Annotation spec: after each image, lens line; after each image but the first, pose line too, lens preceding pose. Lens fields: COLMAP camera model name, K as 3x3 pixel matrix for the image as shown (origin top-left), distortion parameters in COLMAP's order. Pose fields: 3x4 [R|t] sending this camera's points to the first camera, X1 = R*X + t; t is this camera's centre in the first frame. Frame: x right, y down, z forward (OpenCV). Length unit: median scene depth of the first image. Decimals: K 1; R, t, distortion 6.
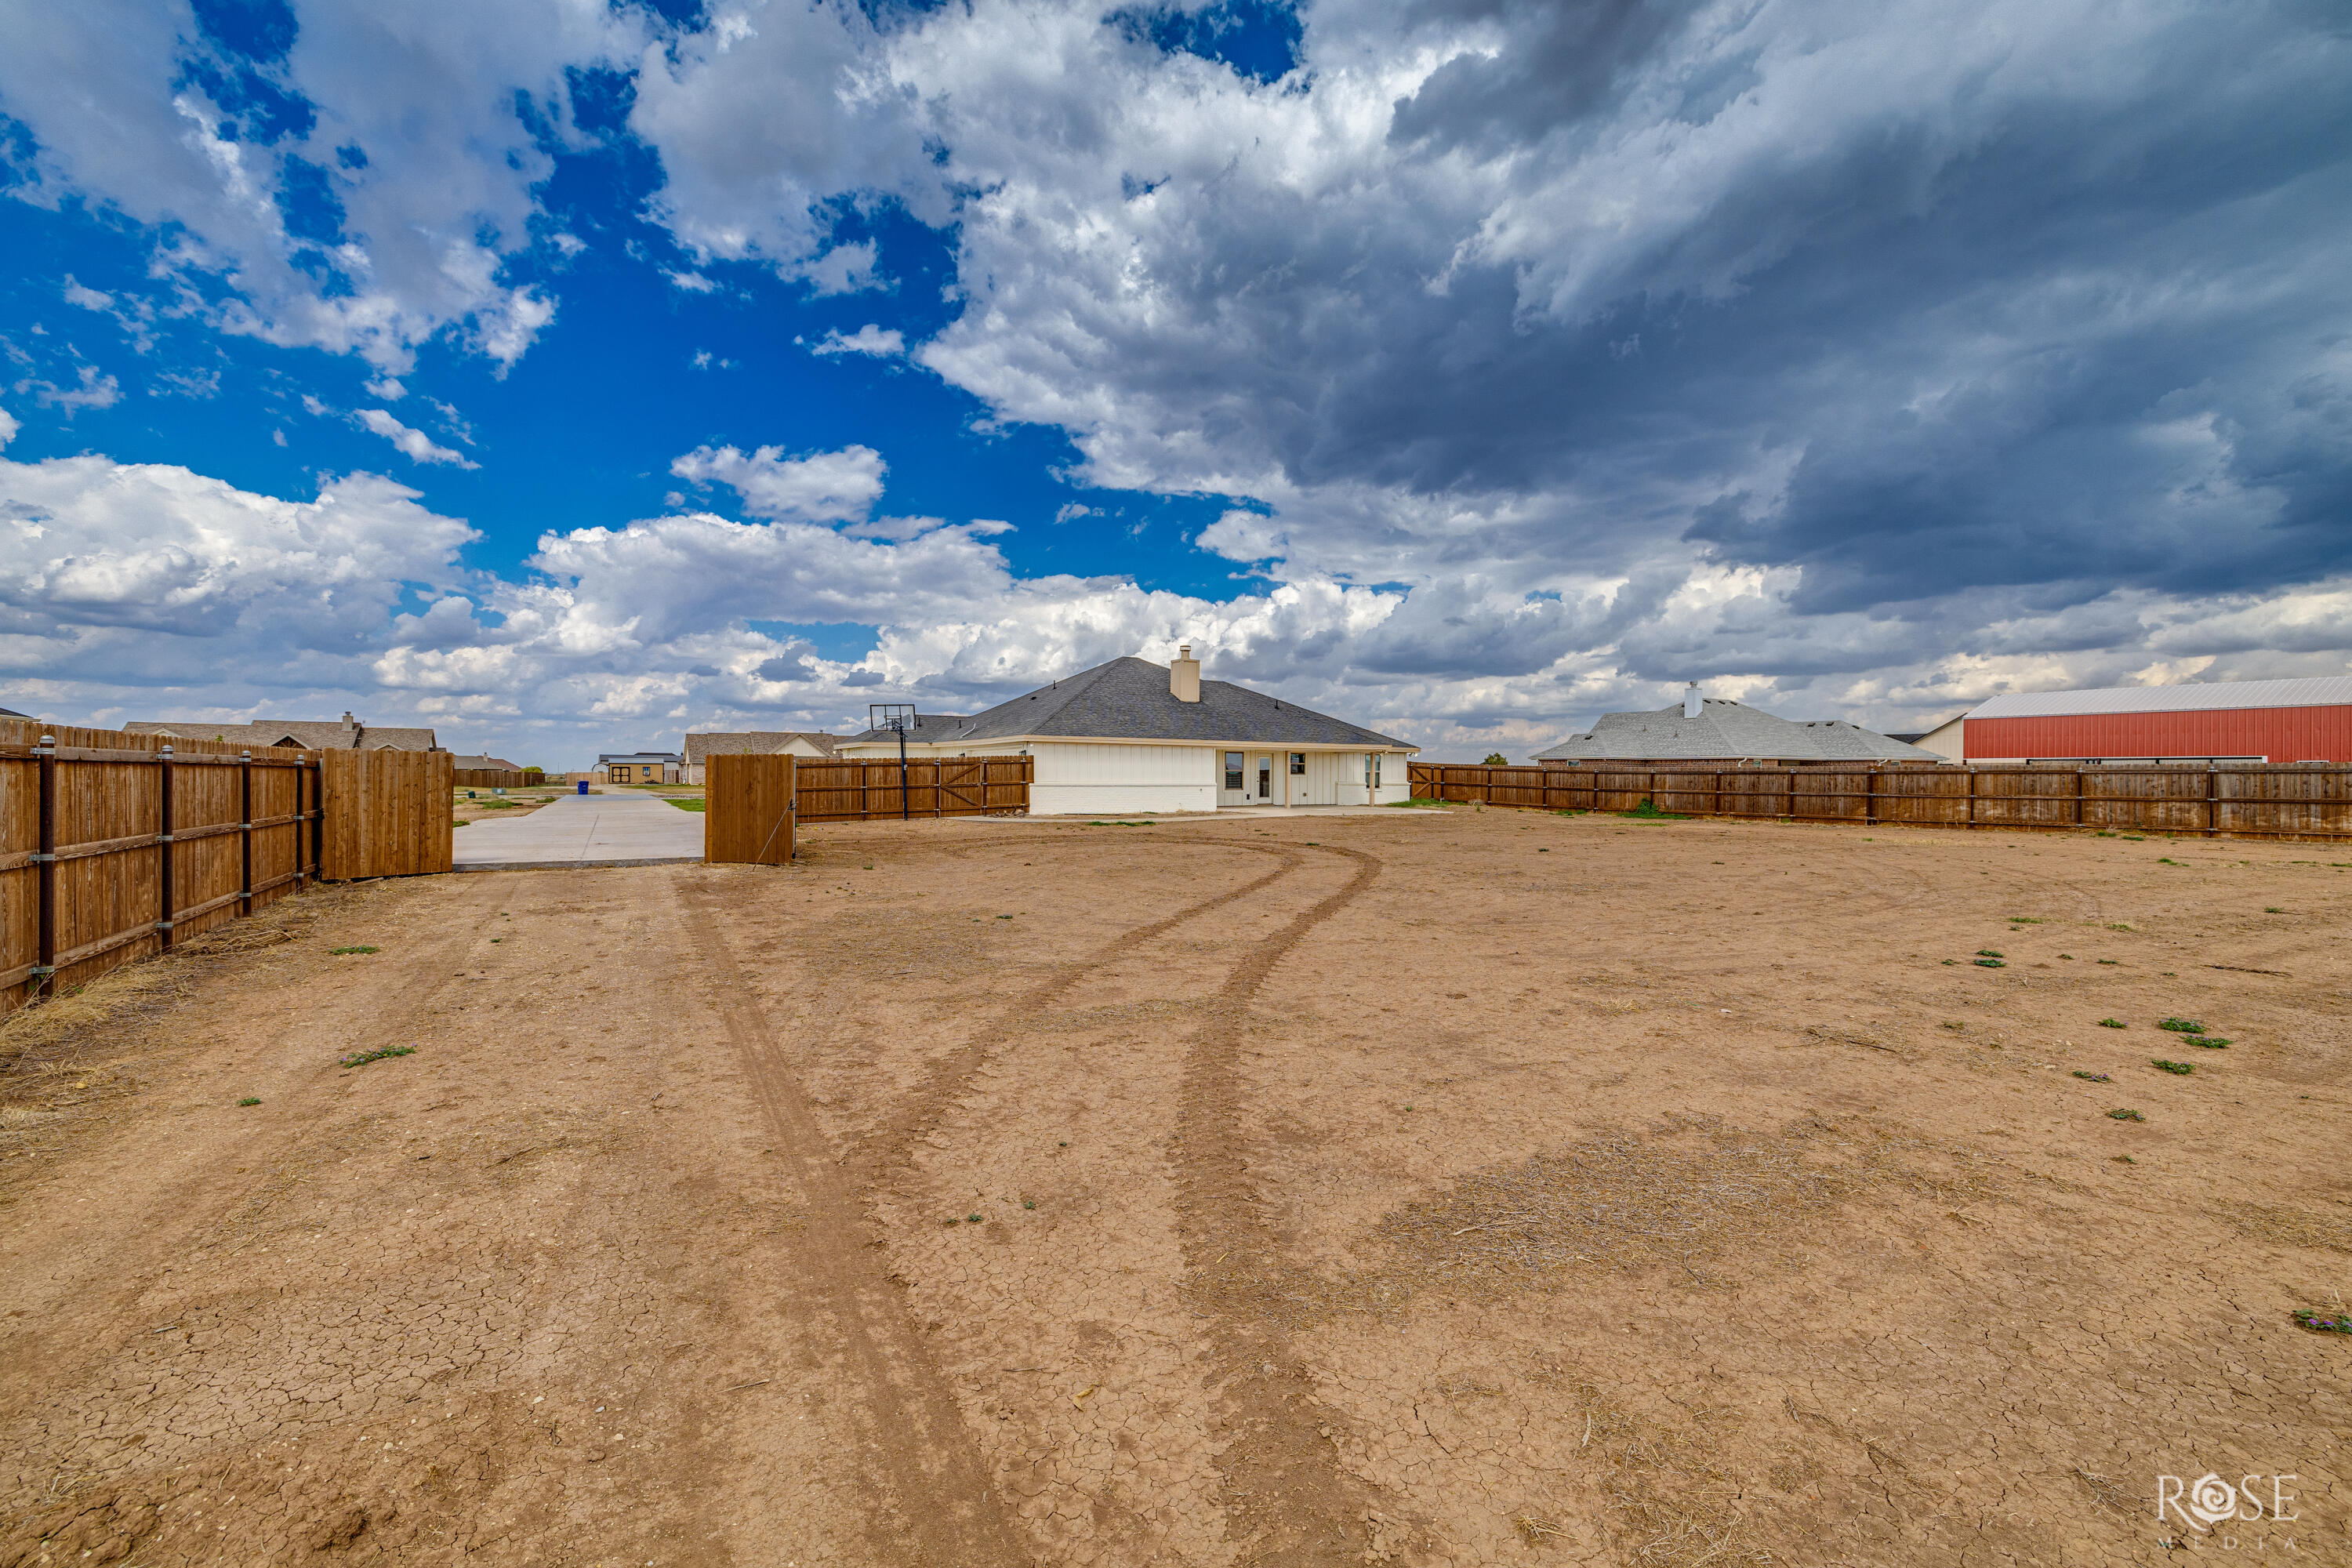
lens RADIAL K [[1122.9, 0, 1179.8], [0, 1122.9, 787.0], [0, 0, 1]] dist [-0.002580, -0.000034]
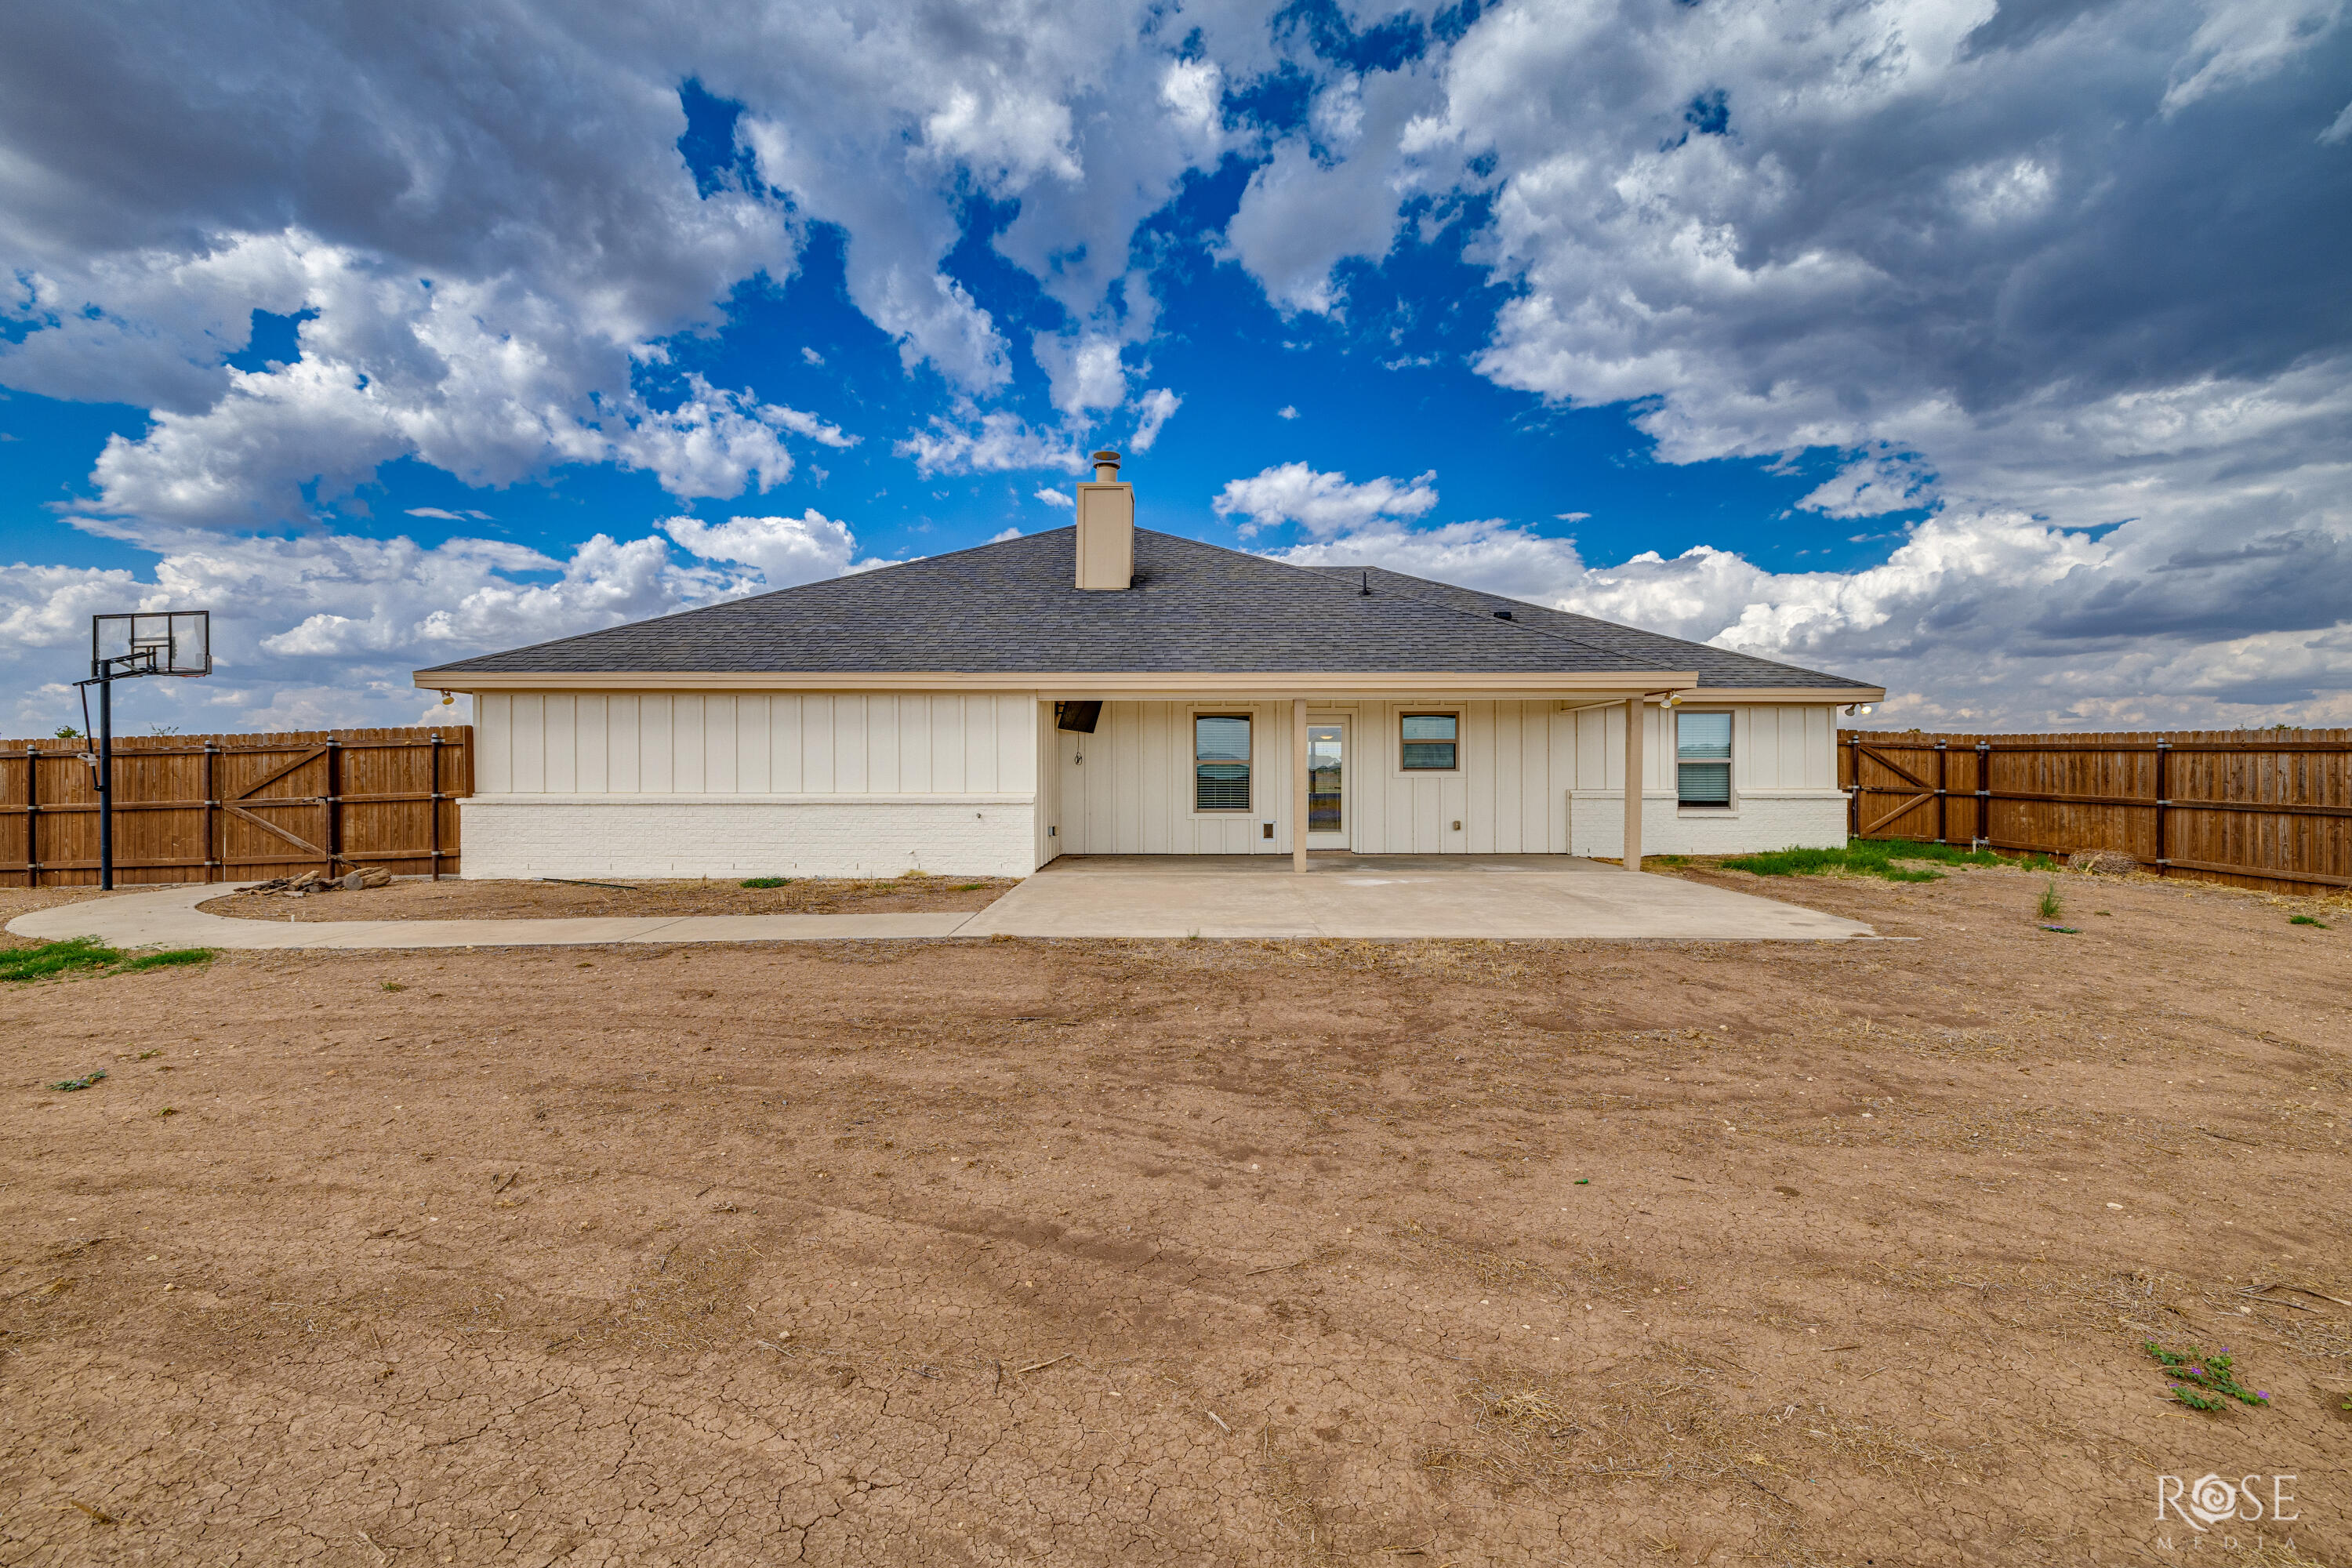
lens RADIAL K [[990.4, 0, 1180.2], [0, 990.4, 767.1], [0, 0, 1]] dist [0.006058, -0.000461]
pose [[0.840688, -0.008757, -0.541448, 0.061903], [-0.000003, 0.999869, -0.016175, -0.002029], [0.541519, 0.013600, 0.840578, 0.199582]]
